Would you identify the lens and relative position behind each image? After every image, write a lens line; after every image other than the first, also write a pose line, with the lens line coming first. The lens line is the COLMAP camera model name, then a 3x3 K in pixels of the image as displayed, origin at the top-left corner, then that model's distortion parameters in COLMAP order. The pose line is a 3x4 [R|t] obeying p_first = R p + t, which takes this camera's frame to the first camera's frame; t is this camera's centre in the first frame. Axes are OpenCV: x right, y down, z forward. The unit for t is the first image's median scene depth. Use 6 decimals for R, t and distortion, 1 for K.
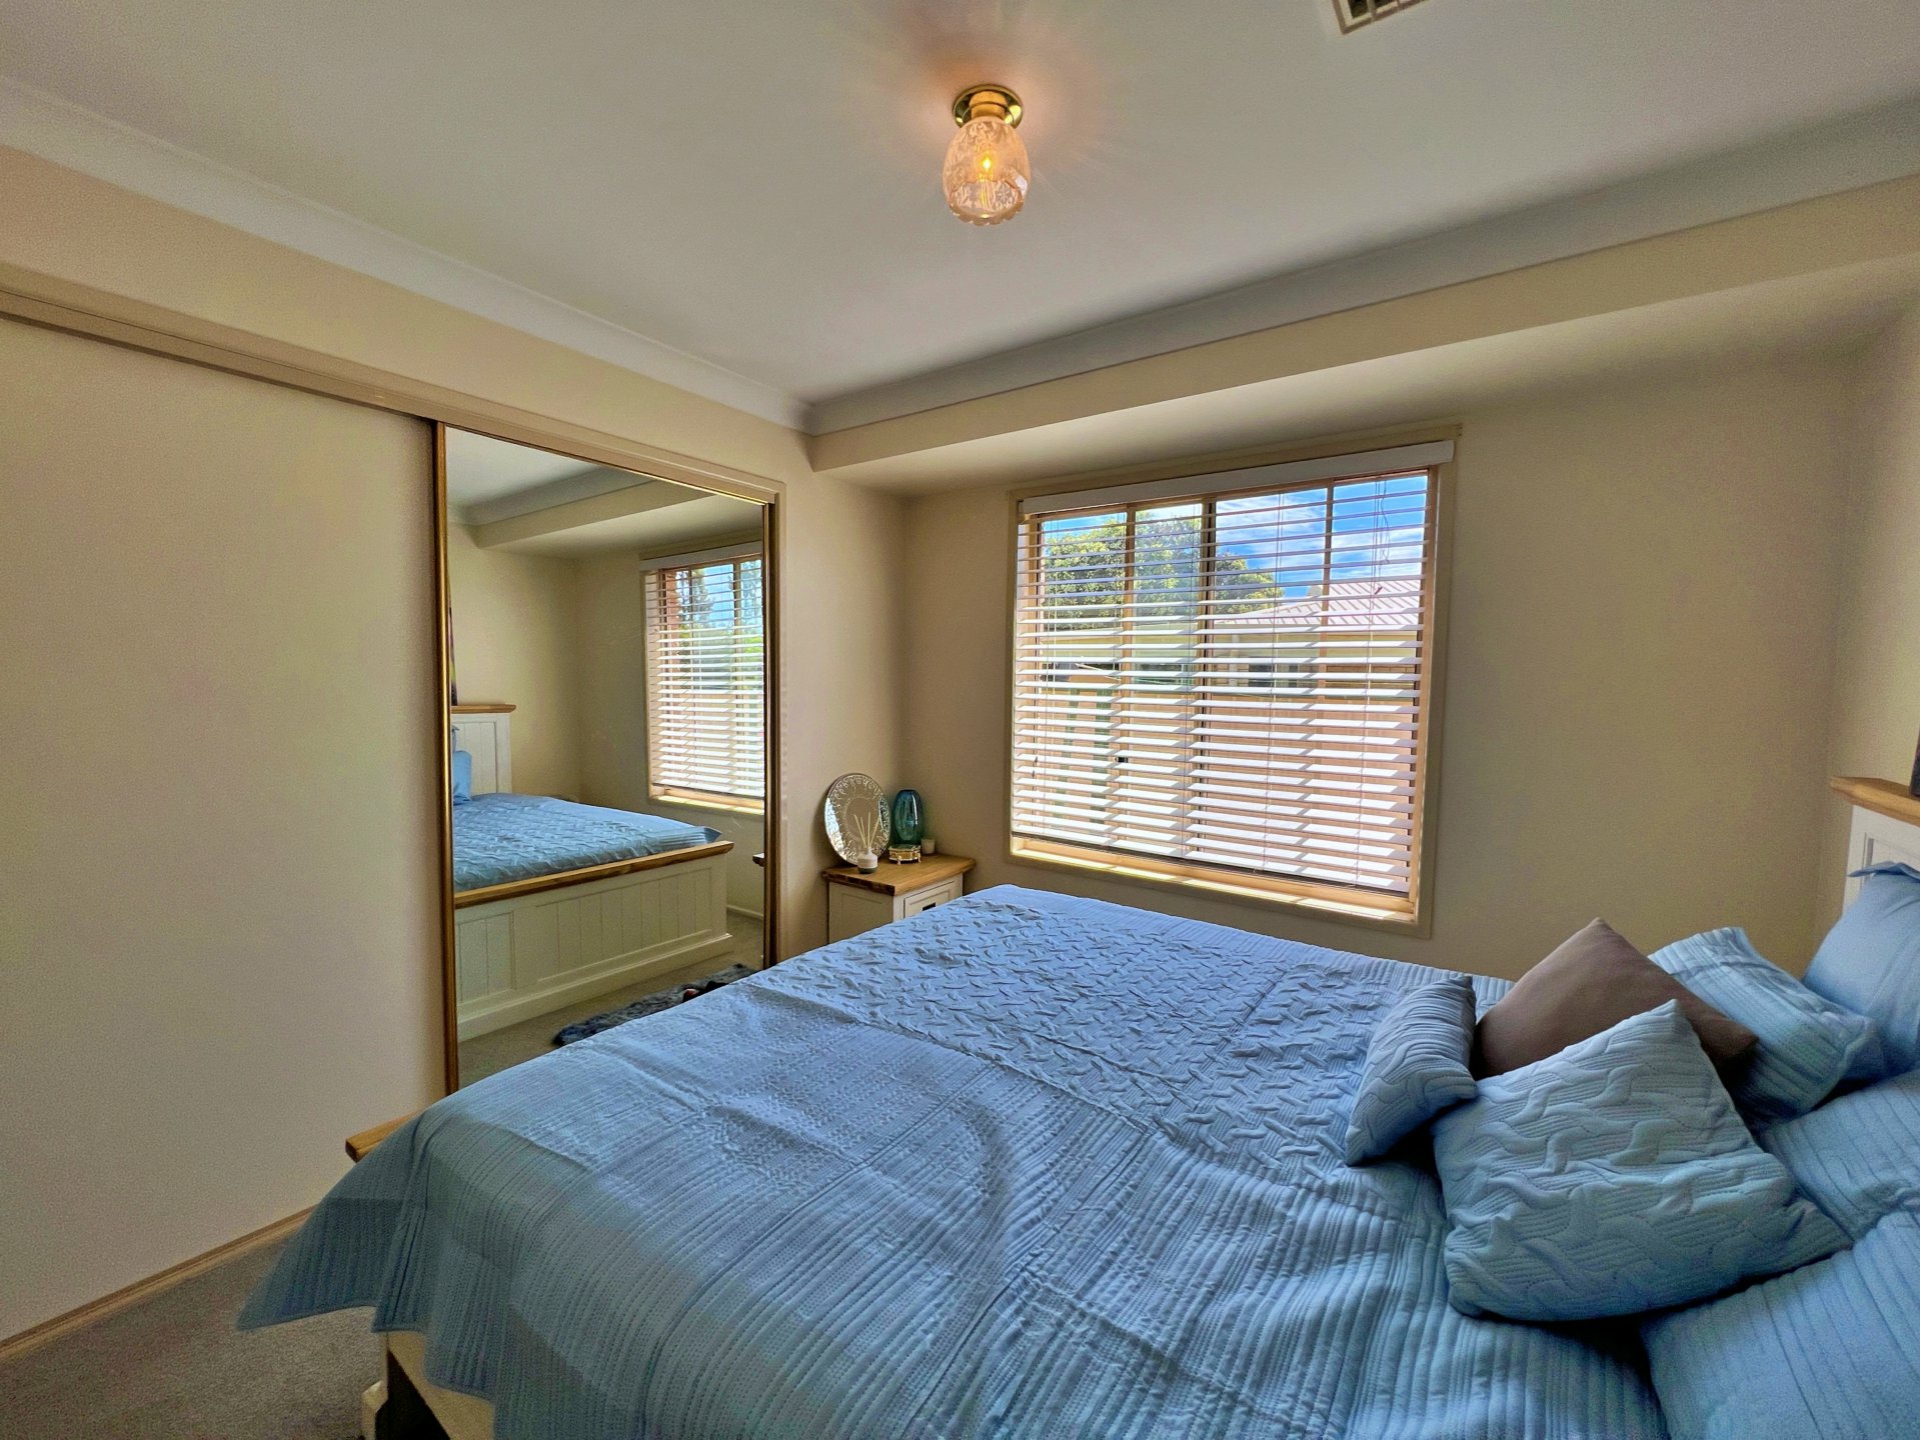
lens RADIAL K [[772.2, 0, 964.7], [0, 772.2, 724.2], [0, 0, 1]] dist [0.000398, 0.000043]
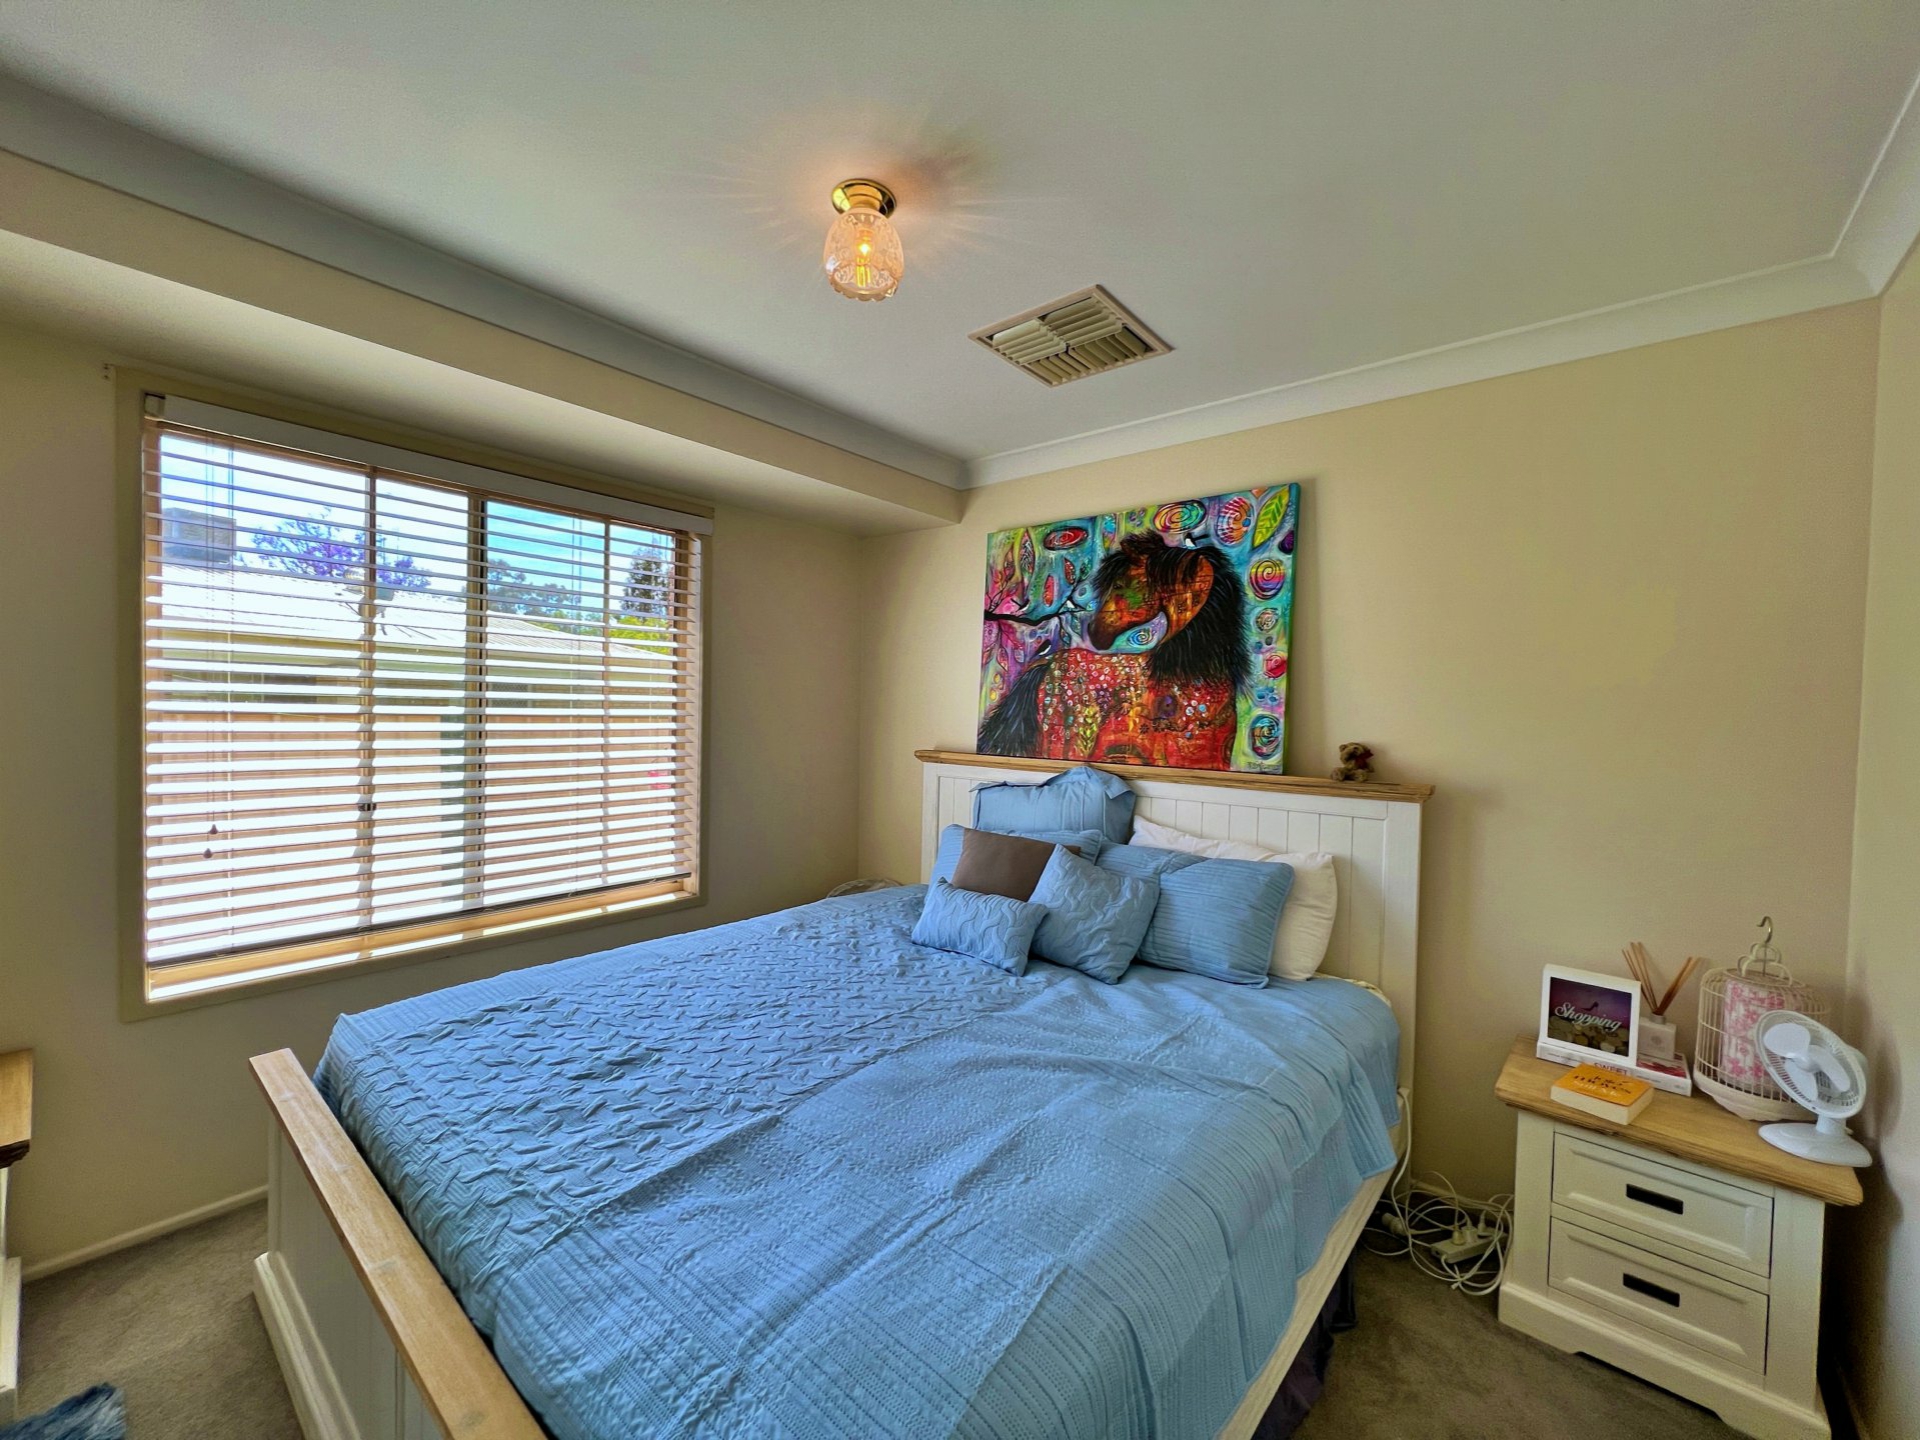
lens RADIAL K [[772.2, 0, 964.1], [0, 772.2, 722.1], [0, 0, 1]] dist [0.000398, 0.000043]
pose [[0.068226, -0.034809, 0.997062, -0.761181], [0.039981, 0.998684, 0.032130, -0.056659], [-0.996869, 0.037671, 0.069527, 0.567097]]
